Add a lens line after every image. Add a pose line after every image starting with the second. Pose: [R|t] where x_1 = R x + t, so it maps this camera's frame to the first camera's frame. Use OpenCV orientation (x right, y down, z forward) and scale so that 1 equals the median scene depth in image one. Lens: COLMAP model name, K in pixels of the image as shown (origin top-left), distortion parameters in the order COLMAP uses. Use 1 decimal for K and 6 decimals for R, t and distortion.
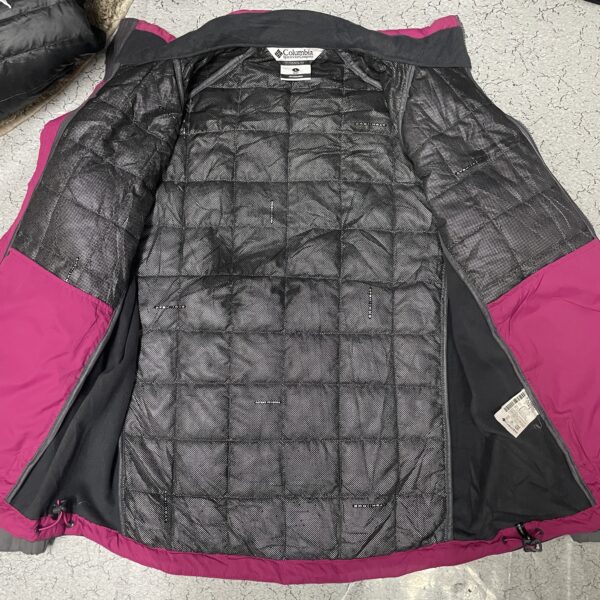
lens RADIAL K [[628.8, 0, 300.0], [0, 628.8, 300.0], [0, 0, 1]] dist [-0.003347, -0.010968]
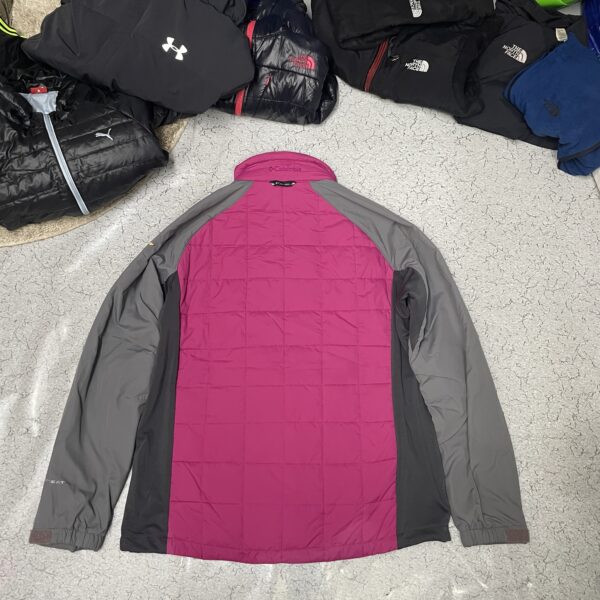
lens RADIAL K [[628.8, 0, 300.0], [0, 628.8, 300.0], [0, 0, 1]] dist [-0.003347, -0.010968]
pose [[0.998659, -0.006712, 0.051327, -0.075625], [0.012426, 0.993648, -0.111845, 0.088574], [-0.050250, 0.112333, 0.992399, -0.443378]]
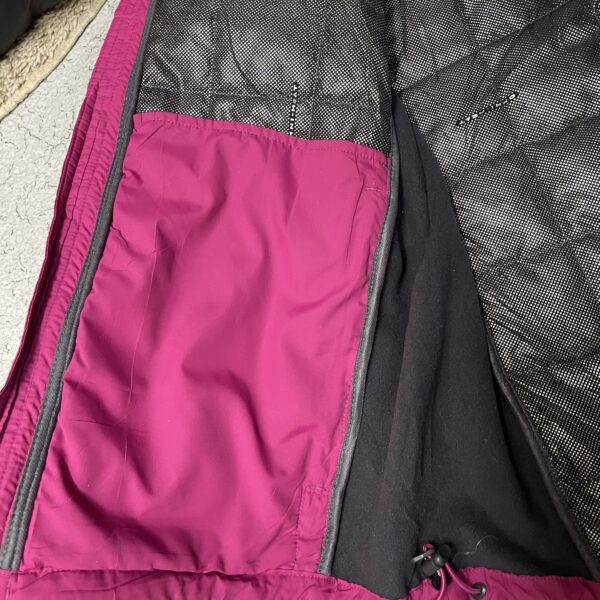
lens RADIAL K [[628.8, 0, 300.0], [0, 628.8, 300.0], [0, 0, 1]] dist [-0.003347, -0.010968]
pose [[0.873912, -0.379471, -0.303777, -0.245303], [0.366374, 0.924926, -0.101404, 0.147789], [0.319451, -0.022678, 0.947332, 0.490510]]
